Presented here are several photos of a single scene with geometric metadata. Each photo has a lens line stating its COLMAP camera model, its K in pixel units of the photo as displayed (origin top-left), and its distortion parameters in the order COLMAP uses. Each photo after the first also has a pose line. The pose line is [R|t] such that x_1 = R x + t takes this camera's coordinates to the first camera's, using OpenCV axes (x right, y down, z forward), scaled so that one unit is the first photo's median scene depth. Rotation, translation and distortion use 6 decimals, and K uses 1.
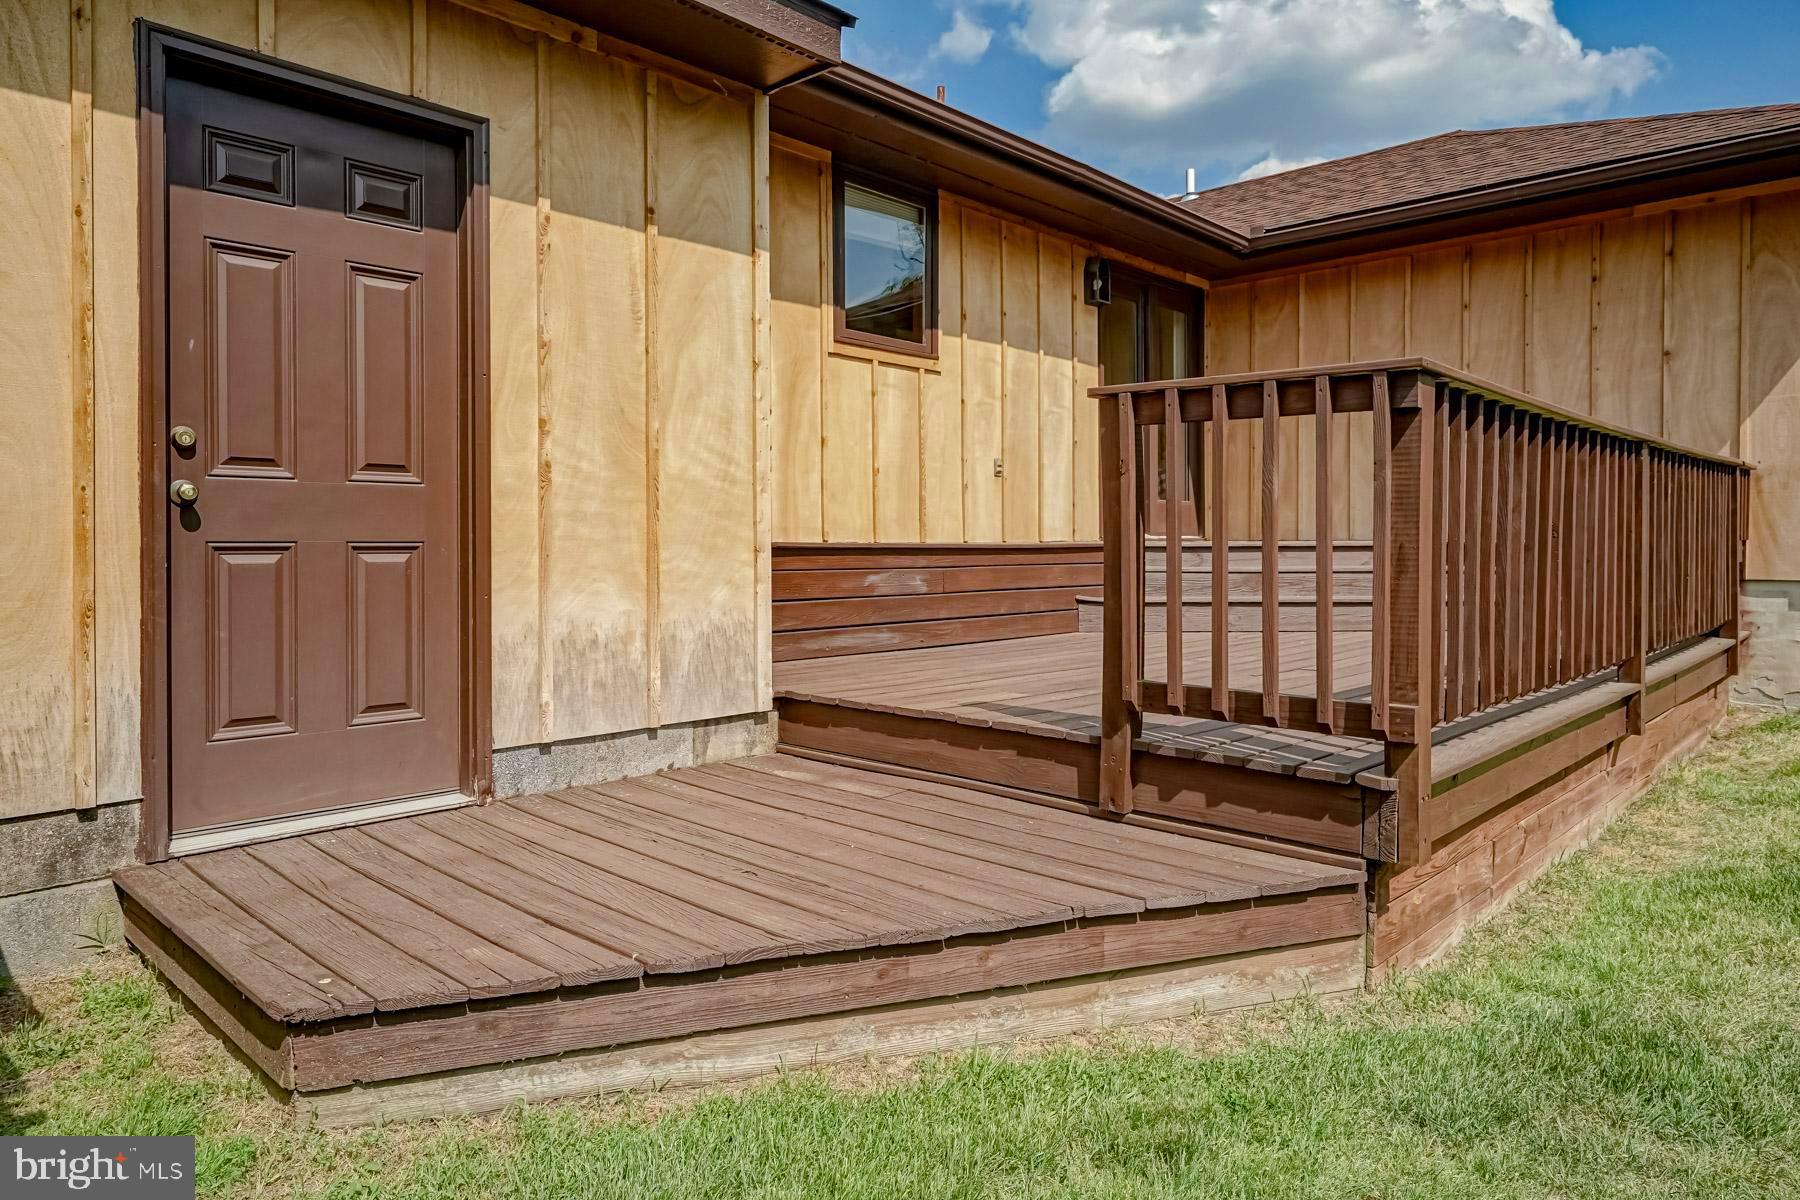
lens RADIAL K [[1110.1, 0, 900.2], [0, 1110.1, 589.4], [0, 0, 1]] dist [-0.006372, -0.001303]
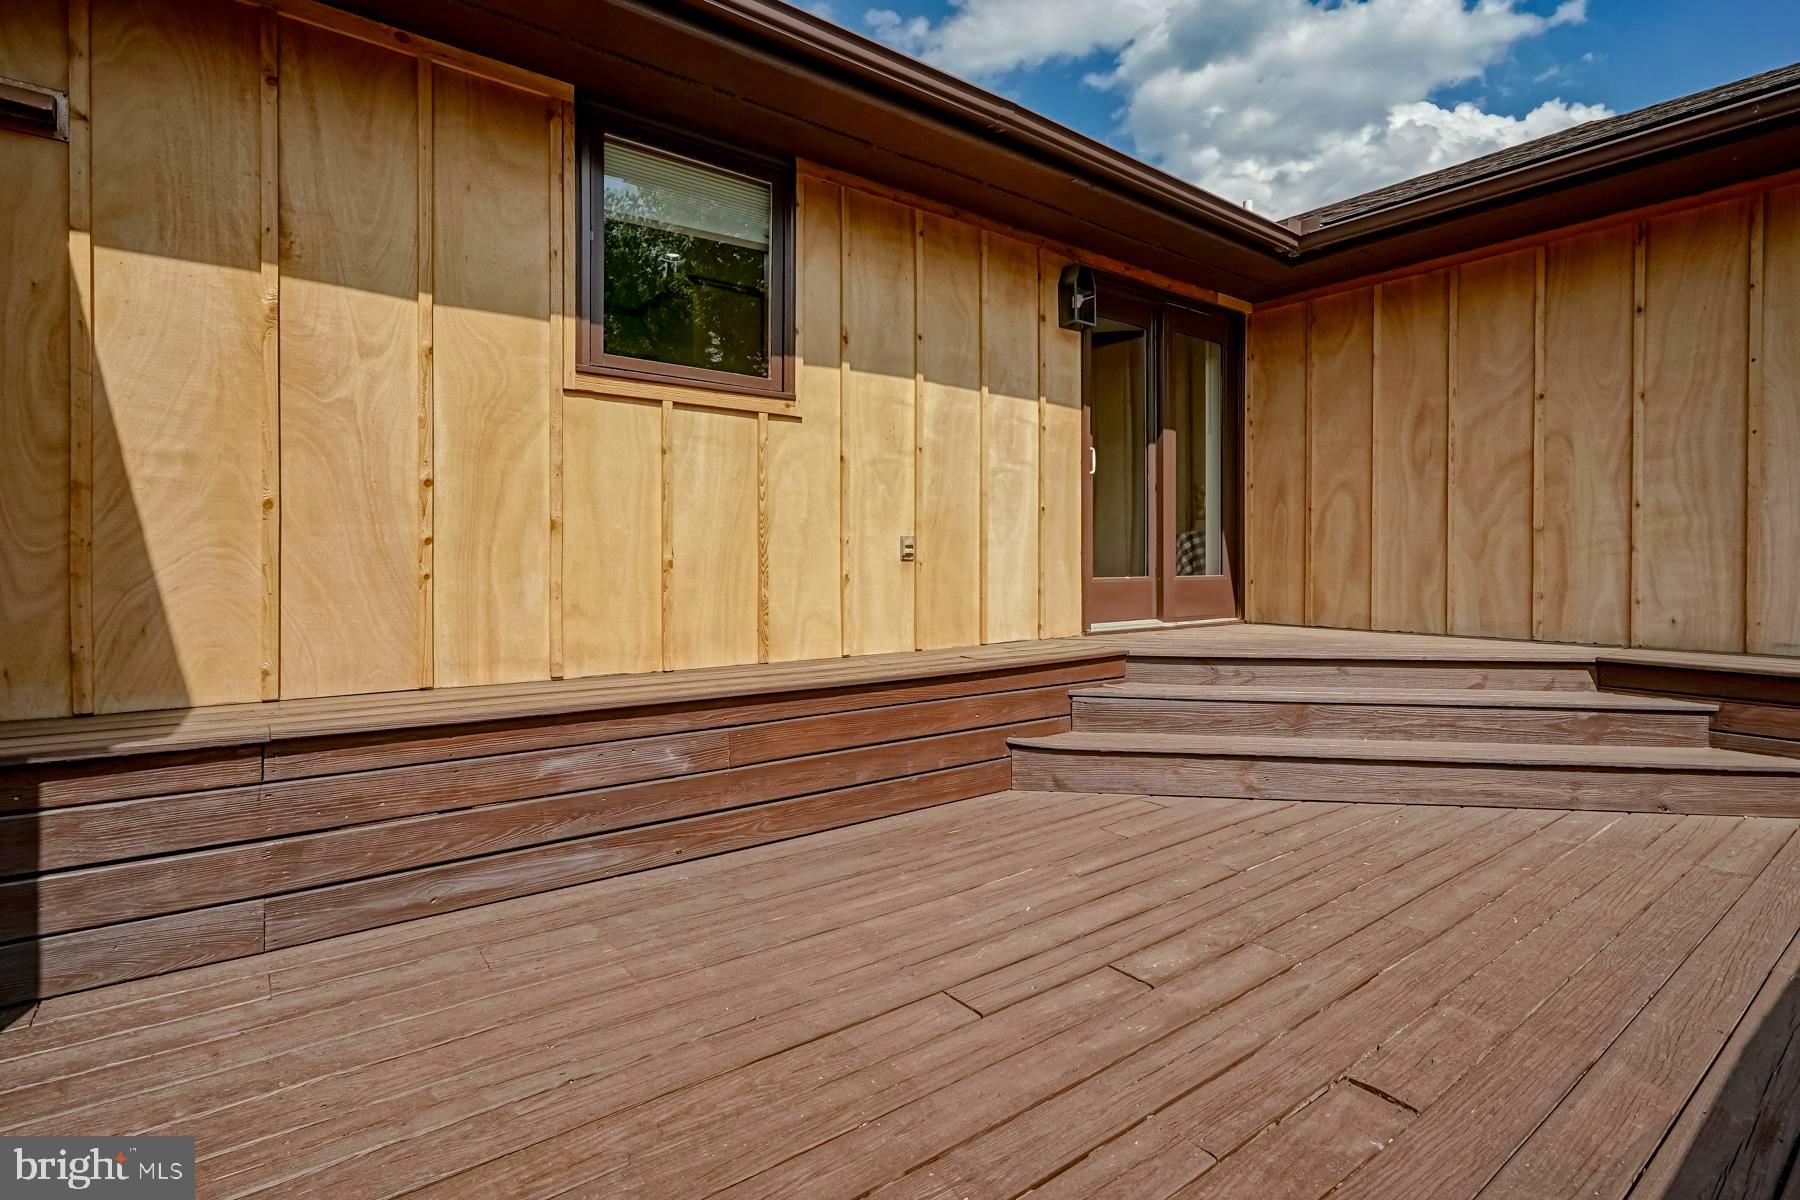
lens RADIAL K [[849.9, 0, 851.2], [0, 849.9, 571.0], [0, 0, 1]] dist [-0.009373, 0.003467]
pose [[0.976916, 0.015476, -0.213061, 0.164175], [-0.021750, 0.999395, -0.027137, -0.076326], [0.212512, 0.031145, 0.976662, 0.435234]]
